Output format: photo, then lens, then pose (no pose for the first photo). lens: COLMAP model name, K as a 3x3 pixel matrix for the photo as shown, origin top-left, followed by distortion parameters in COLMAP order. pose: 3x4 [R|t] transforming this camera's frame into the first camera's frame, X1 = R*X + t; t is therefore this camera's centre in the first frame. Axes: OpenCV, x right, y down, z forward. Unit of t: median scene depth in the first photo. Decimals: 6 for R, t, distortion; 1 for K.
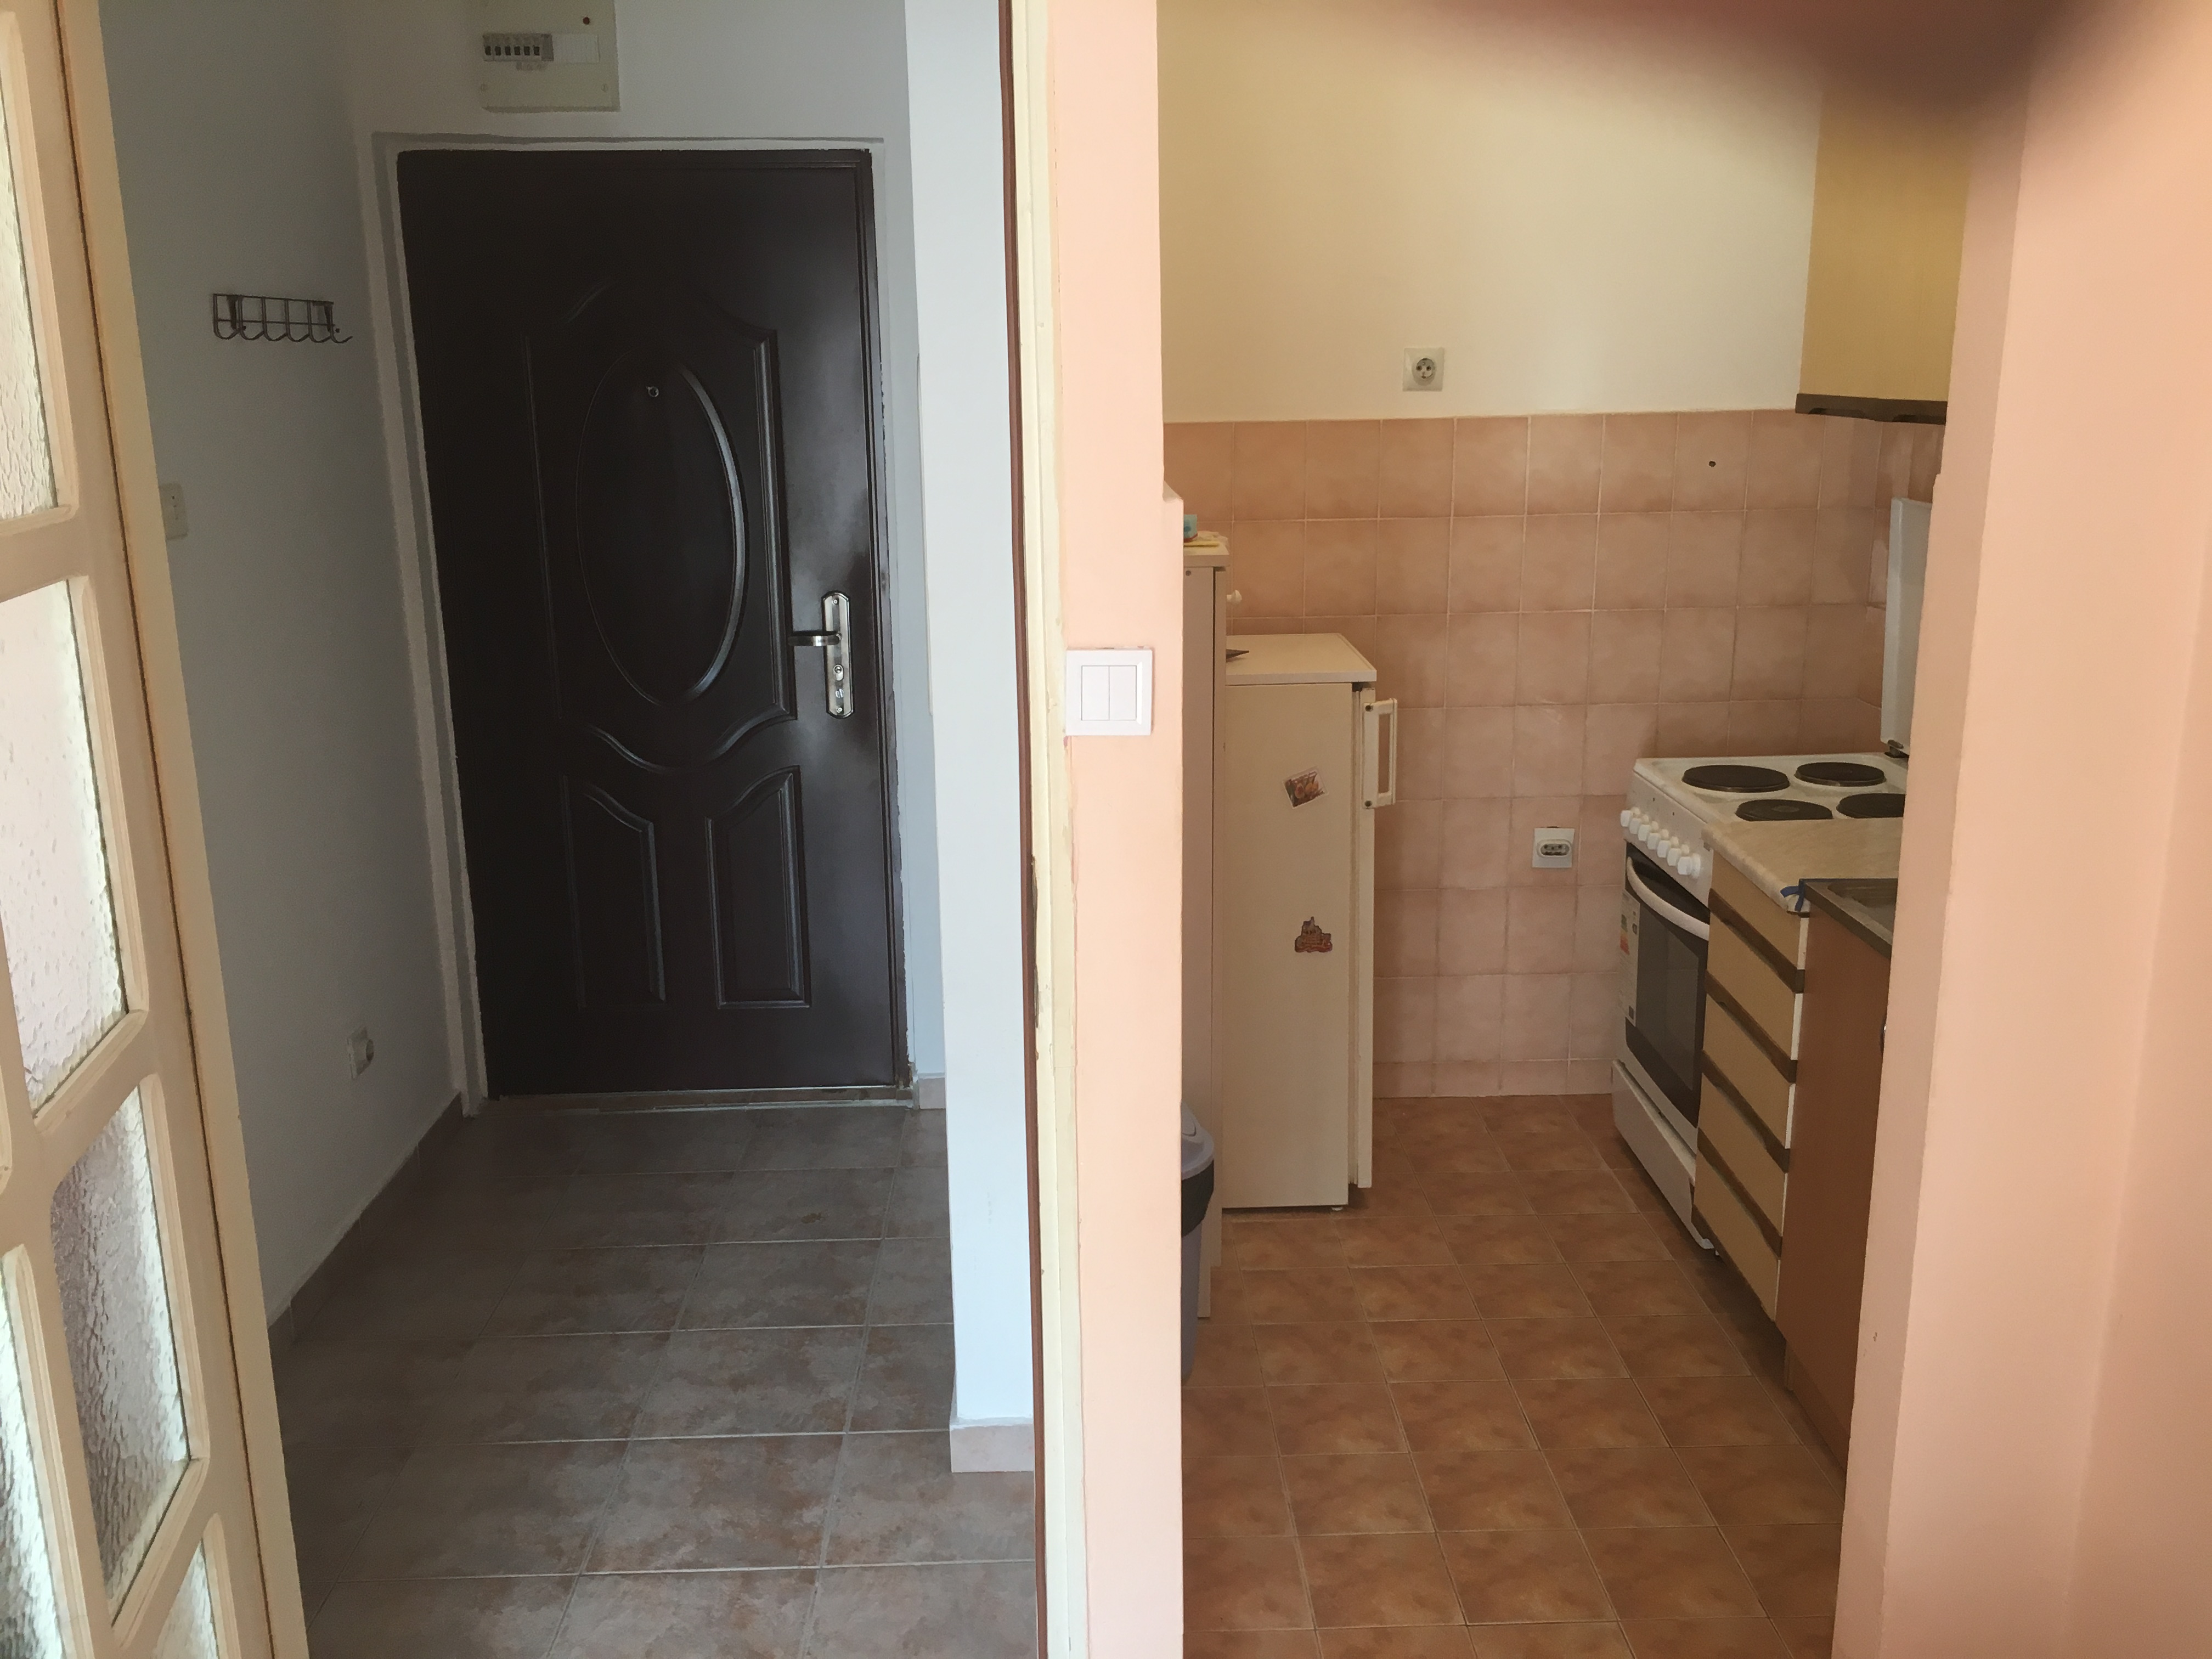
lens RADIAL K [[1904.5, 0, 1108.3], [0, 1904.5, 827.8], [0, 0, 1]] dist [0.085988, -0.113633]
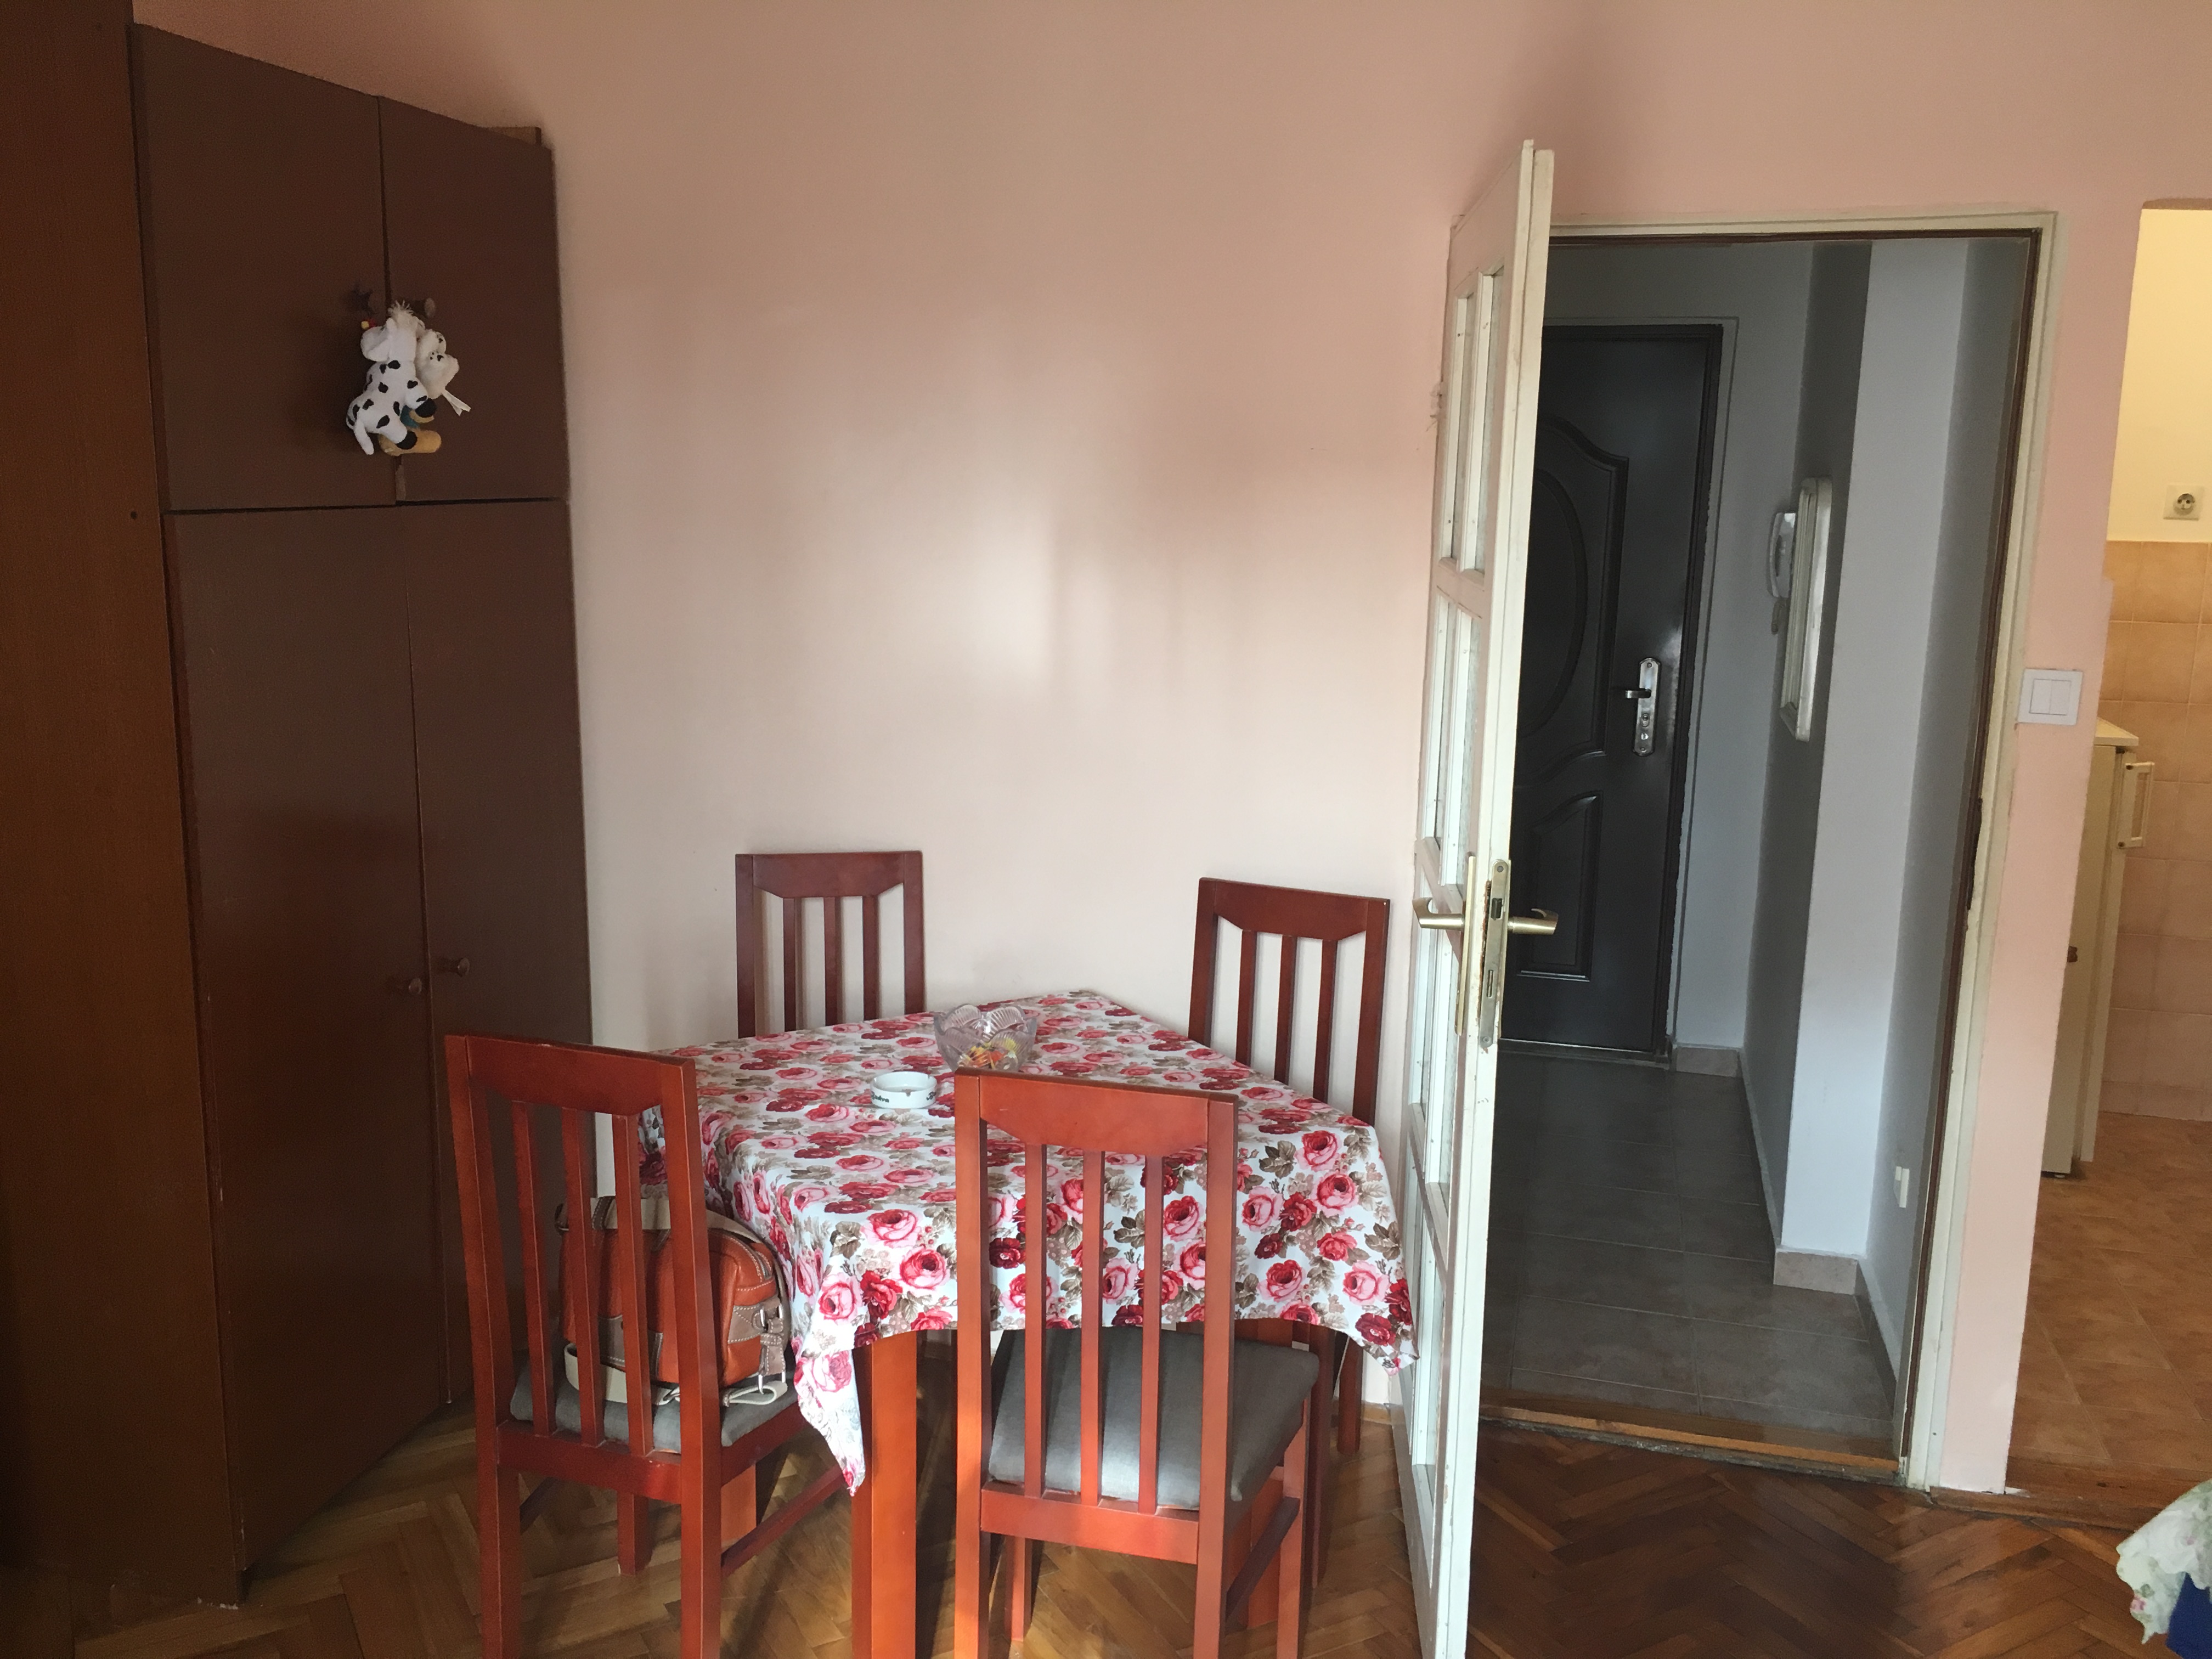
lens RADIAL K [[1904.5, 0, 1102.2], [0, 1904.5, 821.1], [0, 0, 1]] dist [0.085988, -0.113633]
pose [[0.958648, 0.083582, -0.272043, -0.145422], [-0.099138, 0.994104, -0.043924, 0.085097], [0.266767, 0.069078, 0.961282, -0.357505]]
